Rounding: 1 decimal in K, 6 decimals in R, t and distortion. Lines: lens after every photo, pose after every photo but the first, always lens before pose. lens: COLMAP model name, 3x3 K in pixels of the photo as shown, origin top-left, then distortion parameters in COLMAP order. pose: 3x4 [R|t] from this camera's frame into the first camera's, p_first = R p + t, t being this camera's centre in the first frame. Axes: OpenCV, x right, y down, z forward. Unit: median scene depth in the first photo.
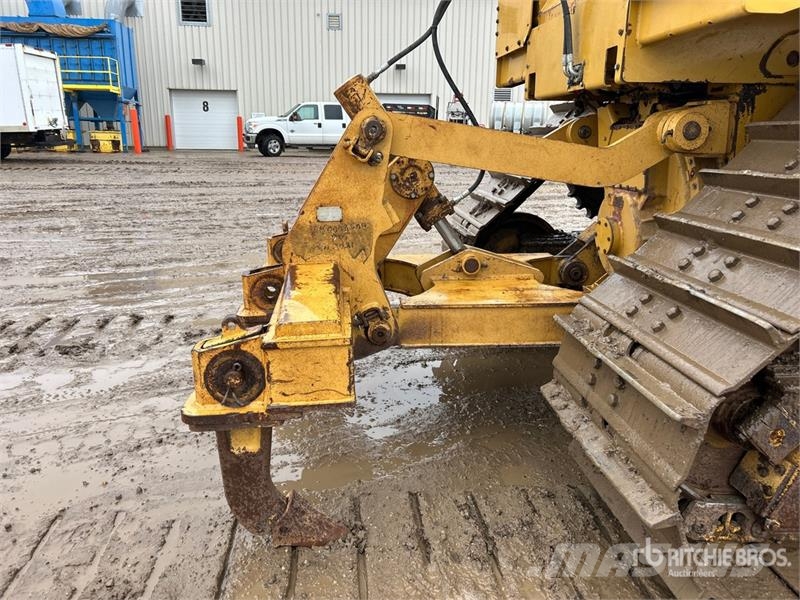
lens RADIAL K [[600.4, 0, 398.6], [0, 600.4, 295.6], [0, 0, 1]] dist [0.054268, -0.060057]
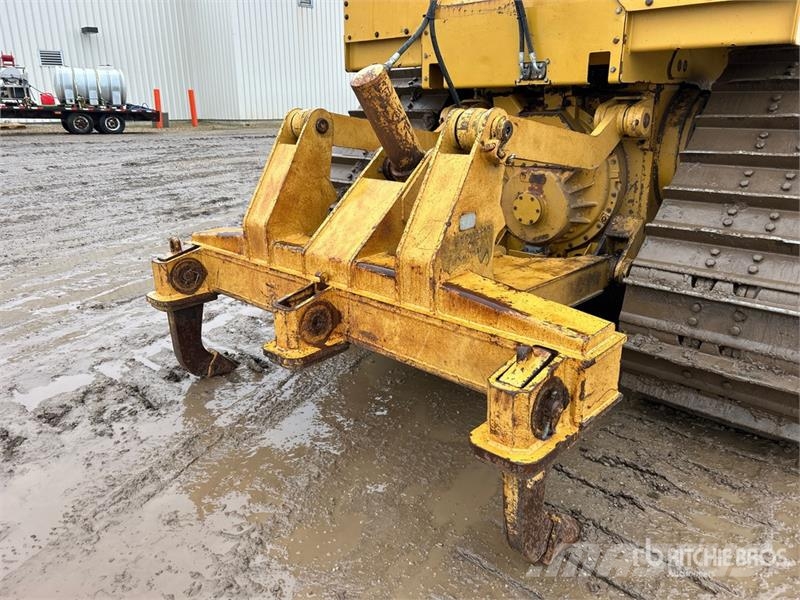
lens RADIAL K [[600.4, 0, 397.5], [0, 600.4, 292.9], [0, 0, 1]] dist [0.054268, -0.060057]
pose [[0.760407, -0.208036, 0.615225, -0.554724], [0.179238, 0.977740, 0.109083, -0.102332], [-0.624223, 0.027325, 0.780768, 0.227831]]
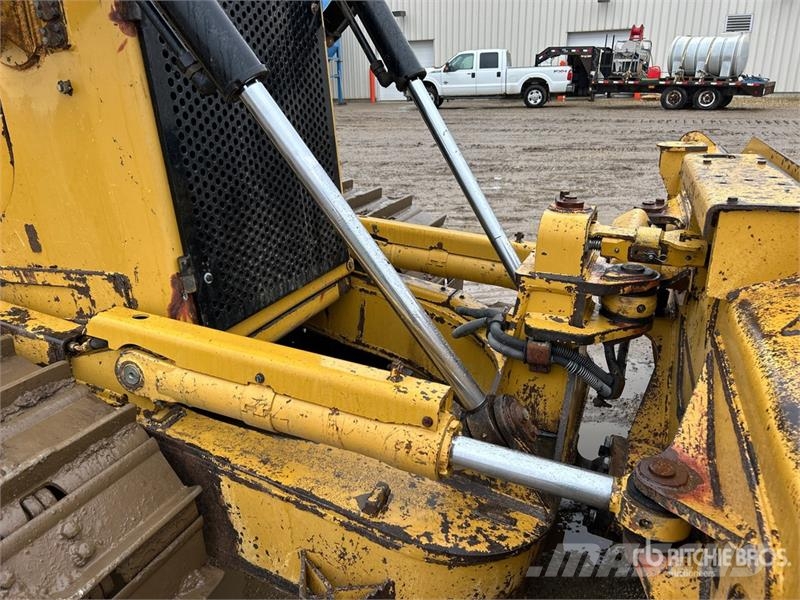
lens RADIAL K [[600.4, 0, 405.1], [0, 600.4, 304.8], [0, 0, 1]] dist [0.054268, -0.060057]
pose [[0.880721, 0.137111, -0.453356, 1.956579], [-0.088805, 0.988010, 0.126291, -0.240151], [0.465236, -0.070967, 0.882337, 0.523730]]
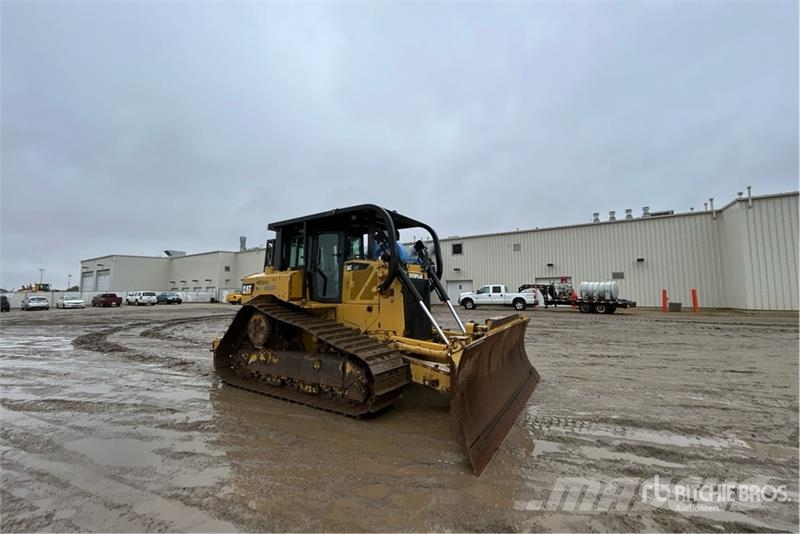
lens RADIAL K [[323.7, 0, 400.2], [0, 323.7, 265.1], [0, 0, 1]] dist [-0.005780, 0.003103]
pose [[0.775419, -0.071969, -0.627332, 2.656894], [-0.148843, 0.944657, -0.292352, 0.009070], [0.613654, 0.320069, 0.721793, -0.521423]]
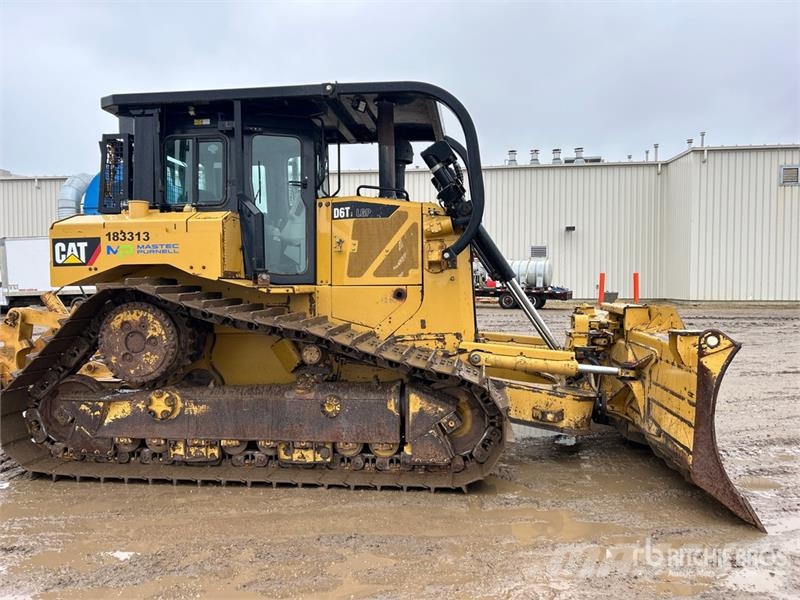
lens RADIAL K [[600.4, 0, 398.5], [0, 600.4, 301.3], [0, 0, 1]] dist [0.054268, -0.060057]
pose [[0.973962, -0.006865, -0.226605, 1.687148], [-0.044581, 0.974226, -0.221126, 0.152403], [0.222283, 0.225471, 0.948553, -0.913988]]
